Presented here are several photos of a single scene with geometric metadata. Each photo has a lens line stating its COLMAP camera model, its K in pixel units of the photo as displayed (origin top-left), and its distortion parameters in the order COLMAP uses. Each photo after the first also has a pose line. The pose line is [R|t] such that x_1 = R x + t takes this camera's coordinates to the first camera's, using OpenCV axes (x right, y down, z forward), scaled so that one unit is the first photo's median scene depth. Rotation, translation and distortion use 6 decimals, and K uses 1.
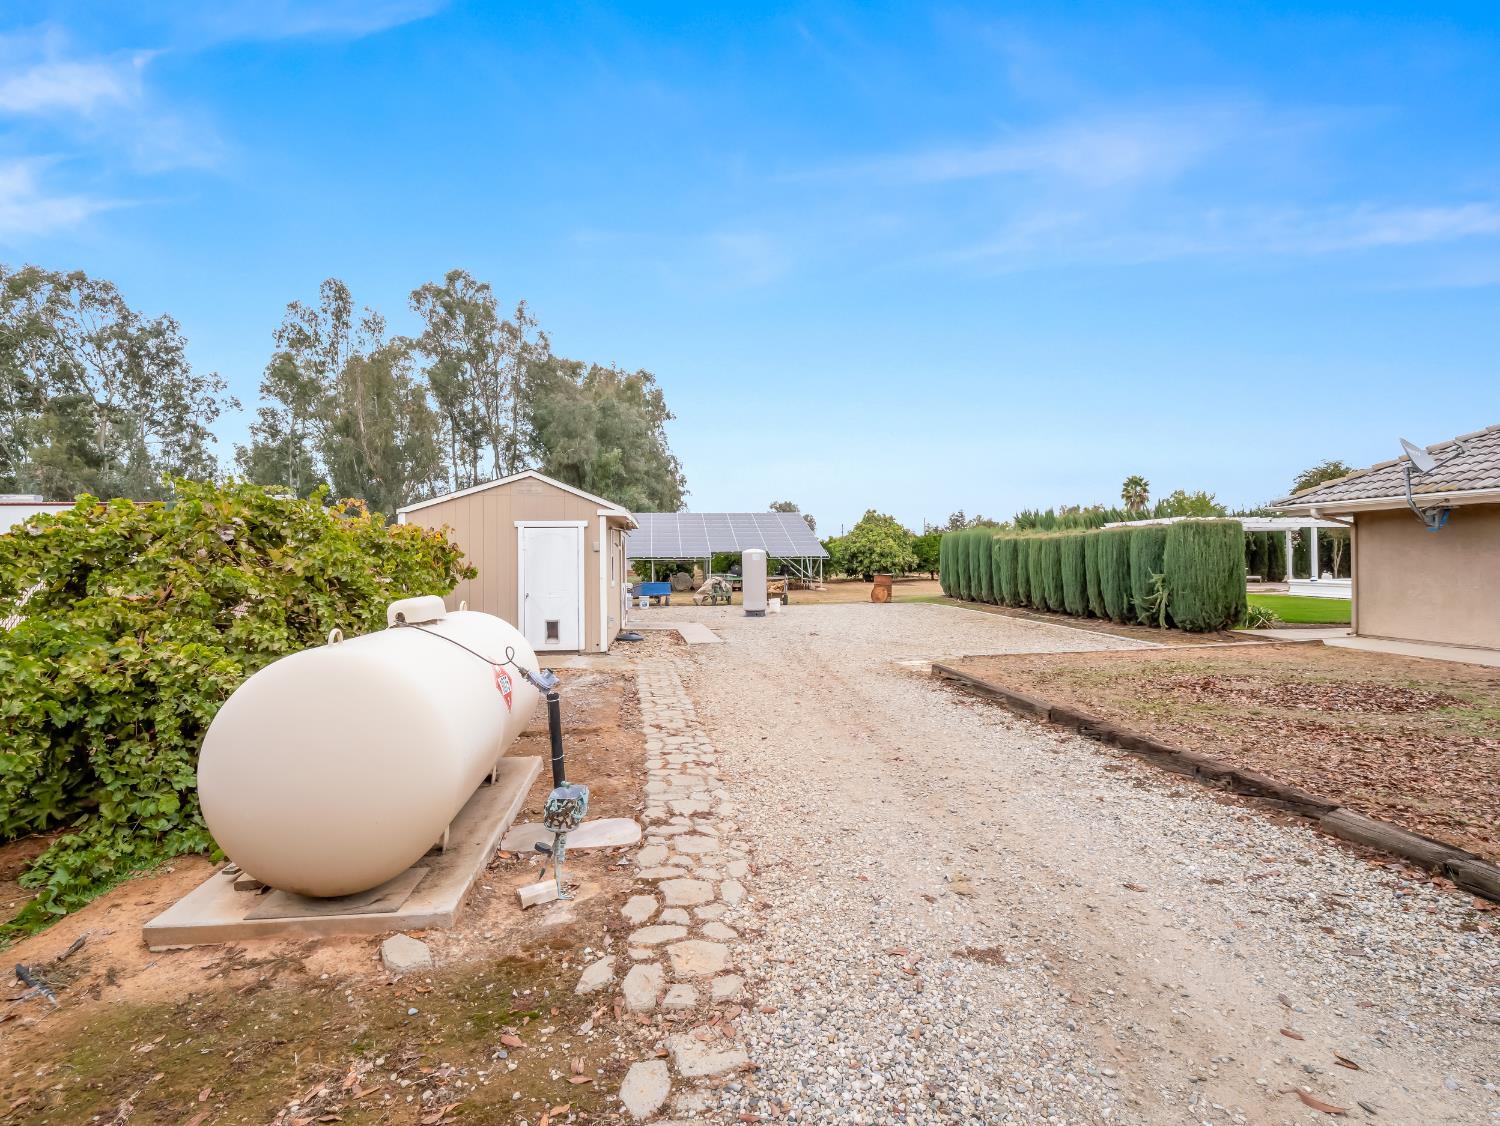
lens RADIAL K [[719.5, 0, 746.9], [0, 719.5, 549.8], [0, 0, 1]] dist [-0.016341, -0.000279]
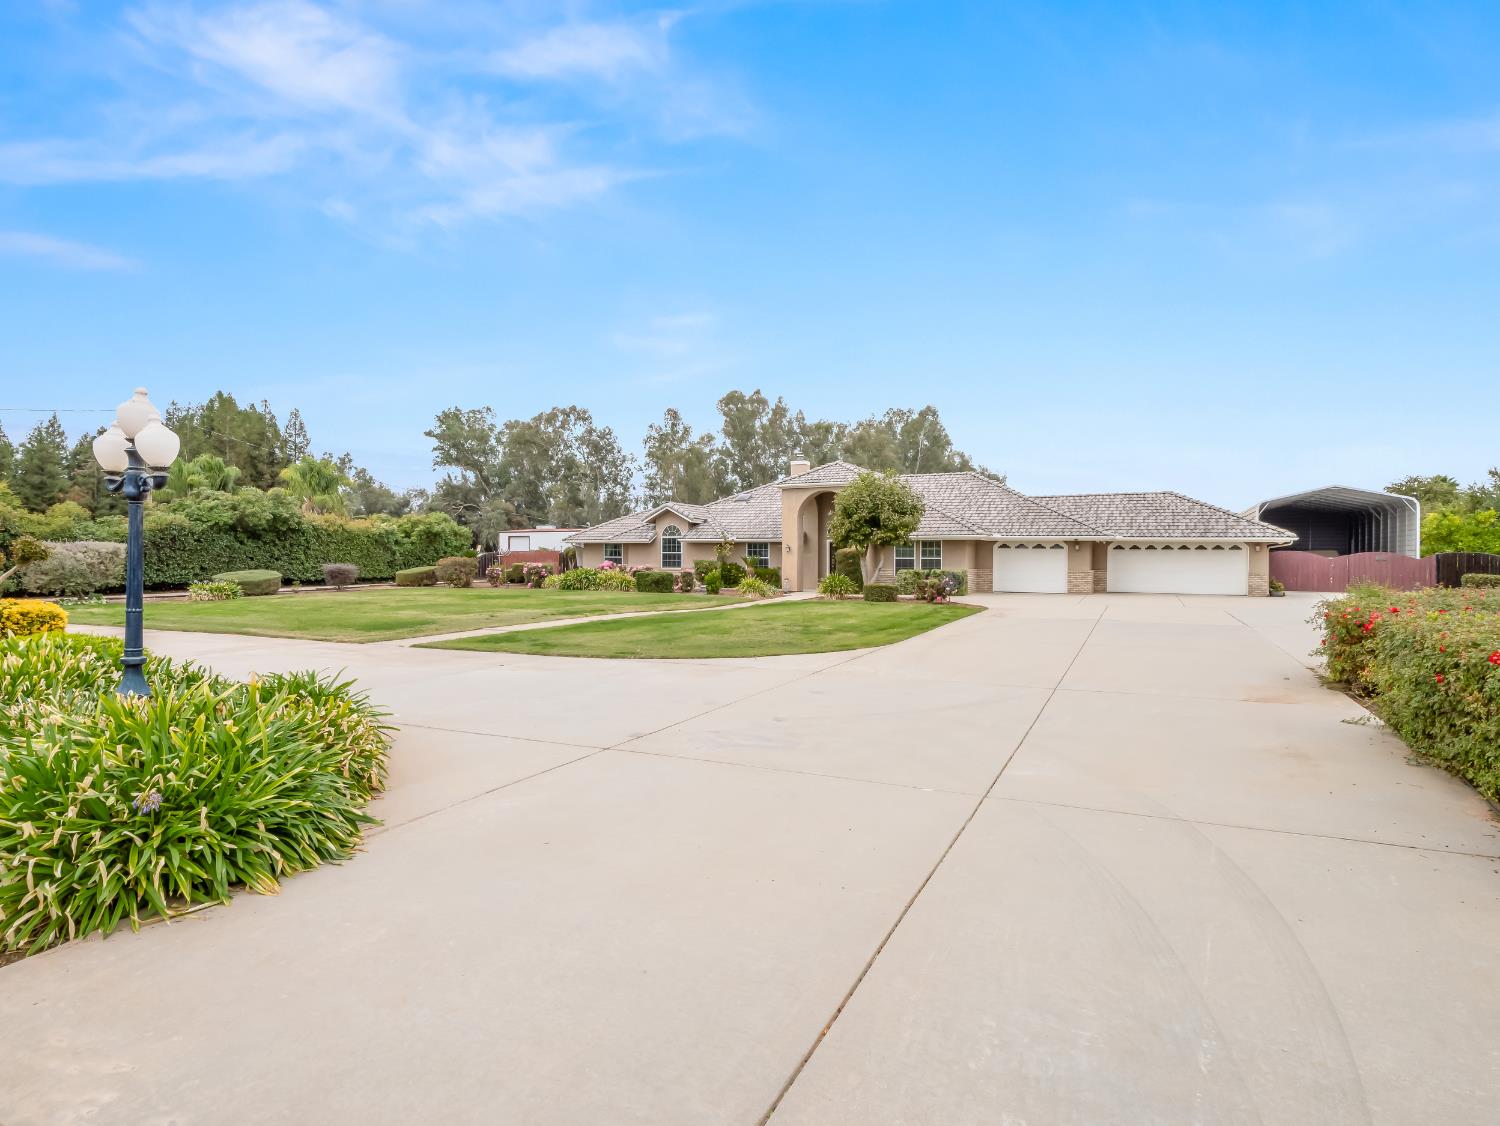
lens RADIAL K [[793.8, 0, 750.0], [0, 793.8, 563.0], [0, 0, 1]] dist [-0.001270, -0.007474]
pose [[0.840467, 0.015905, -0.541629, 0.613679], [-0.009127, 0.999843, 0.015198, -0.003743], [0.541786, -0.007830, 0.840480, -0.538813]]
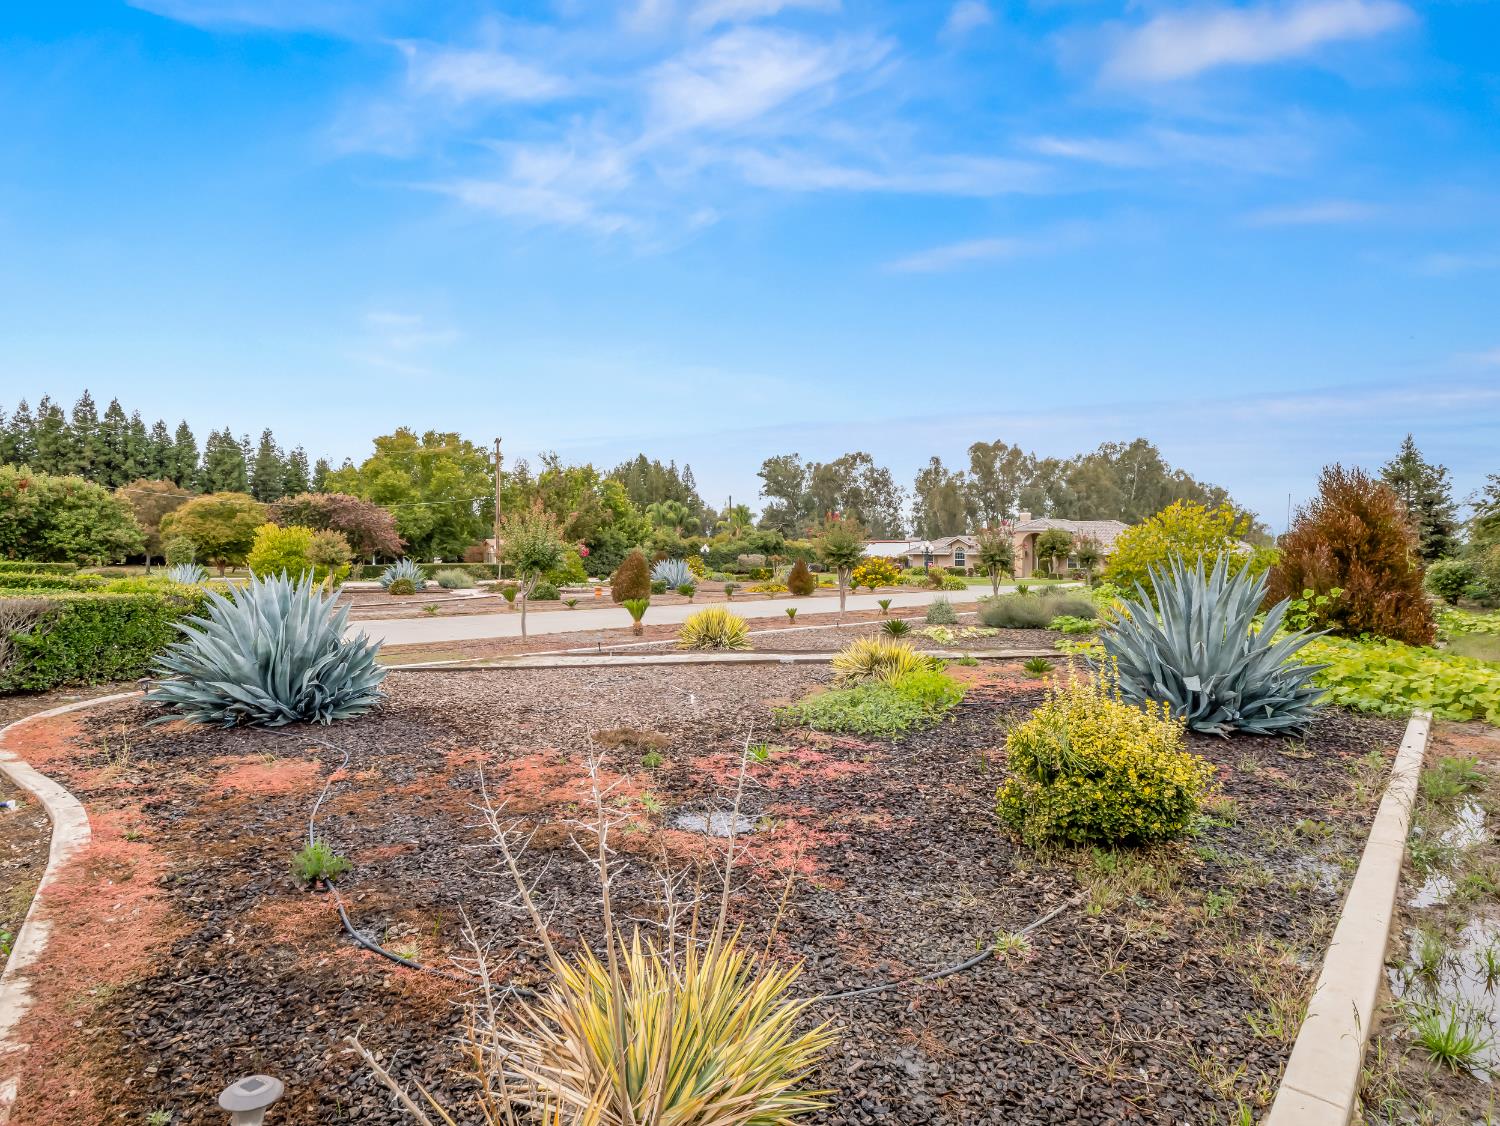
lens RADIAL K [[818.8, 0, 739.0], [0, 818.8, 559.0], [0, 0, 1]] dist [-0.001913, -0.001140]
pose [[0.649860, 0.017079, -0.759862, 1.078336], [-0.016107, 0.999832, 0.008697, -0.009093], [0.759884, 0.006588, 0.650026, -1.307342]]
